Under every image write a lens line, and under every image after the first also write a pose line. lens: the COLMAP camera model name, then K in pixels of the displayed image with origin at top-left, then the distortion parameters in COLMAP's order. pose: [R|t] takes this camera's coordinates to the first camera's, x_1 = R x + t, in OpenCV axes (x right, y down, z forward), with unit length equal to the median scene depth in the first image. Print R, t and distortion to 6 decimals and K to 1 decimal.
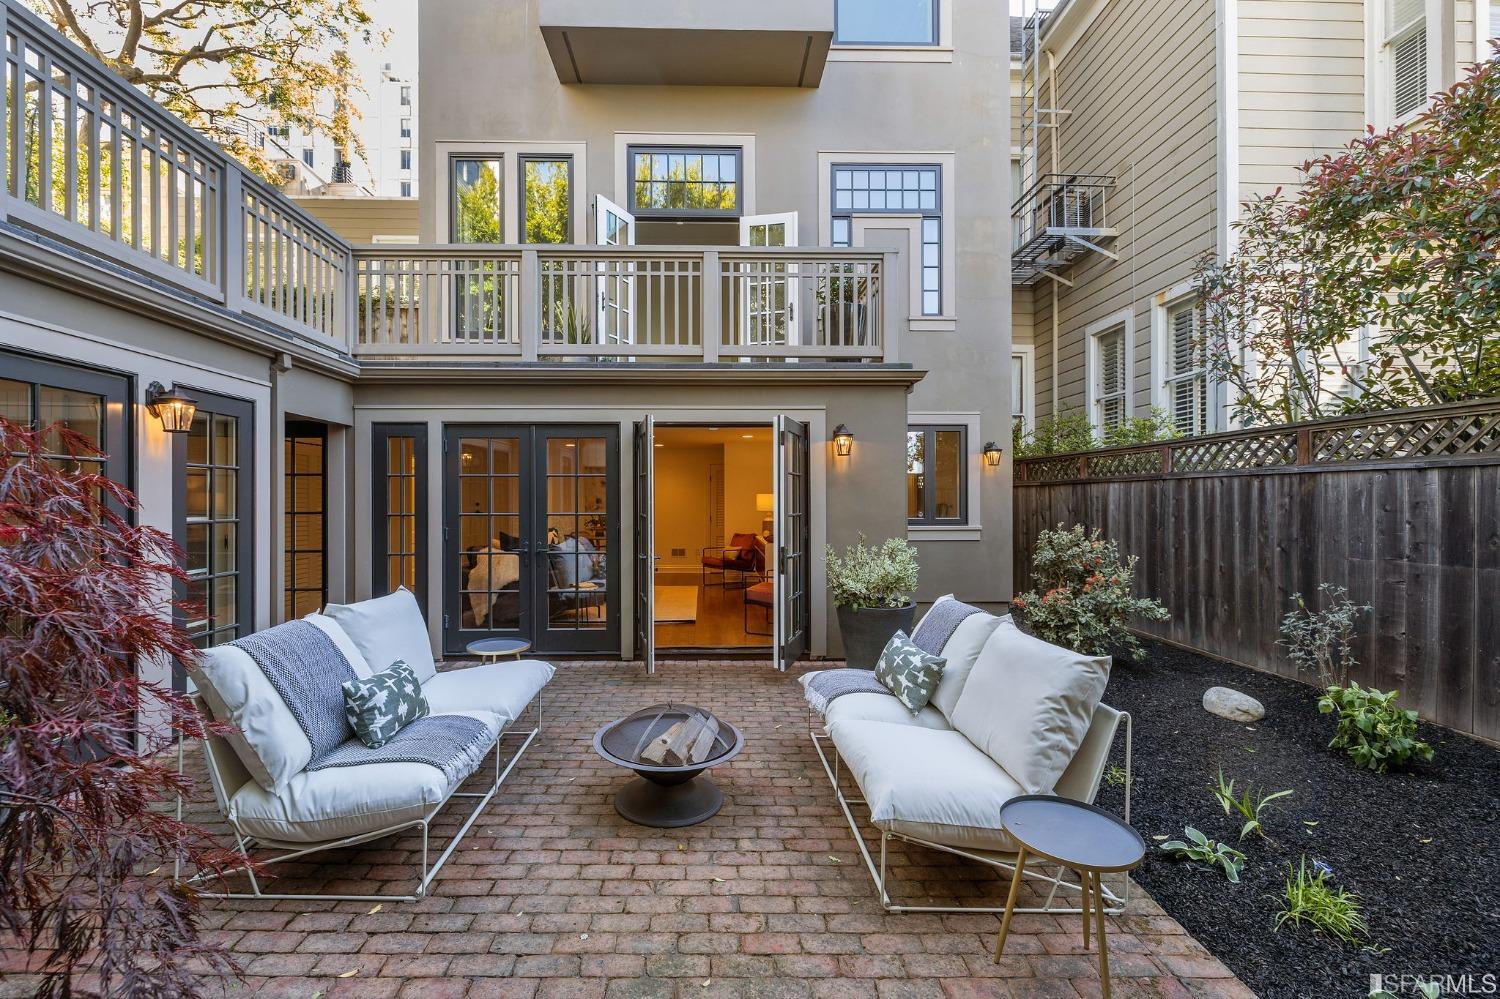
lens RADIAL K [[631.2, 0, 743.6], [0, 631.2, 504.1], [0, 0, 1]] dist [0.007382, -0.001329]
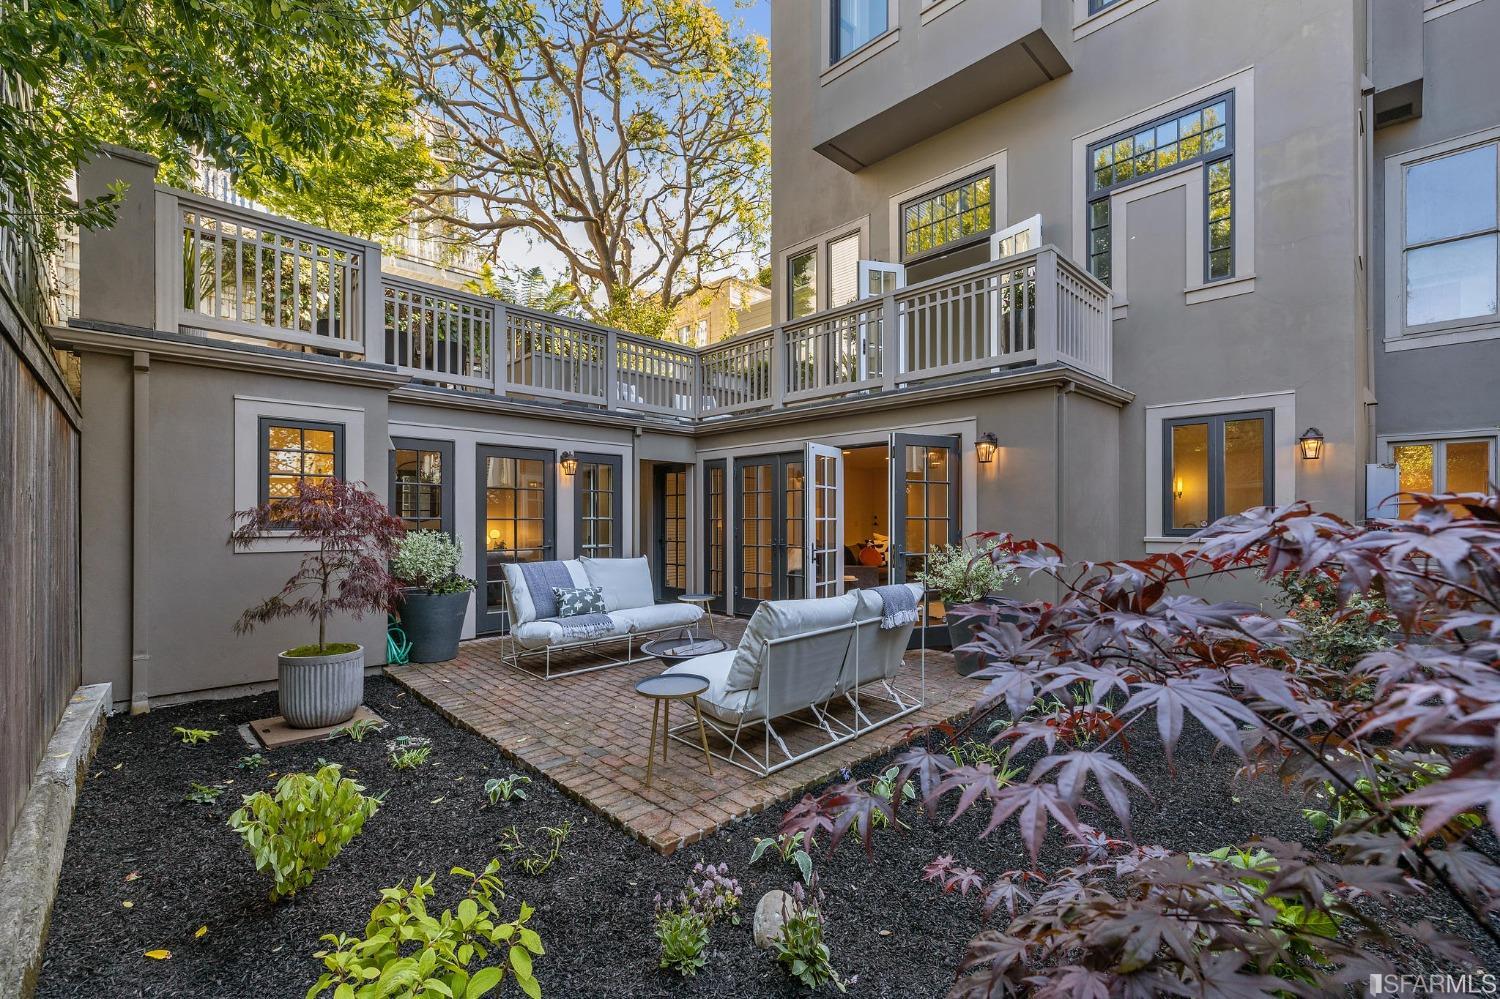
lens RADIAL K [[631.2, 0, 740.1], [0, 631.2, 512.1], [0, 0, 1]] dist [0.007382, -0.001329]
pose [[0.685580, -0.003435, -0.727990, 0.470589], [0.001784, 0.999994, -0.003037, 0.006165], [0.727995, 0.000783, 0.685582, -0.017042]]
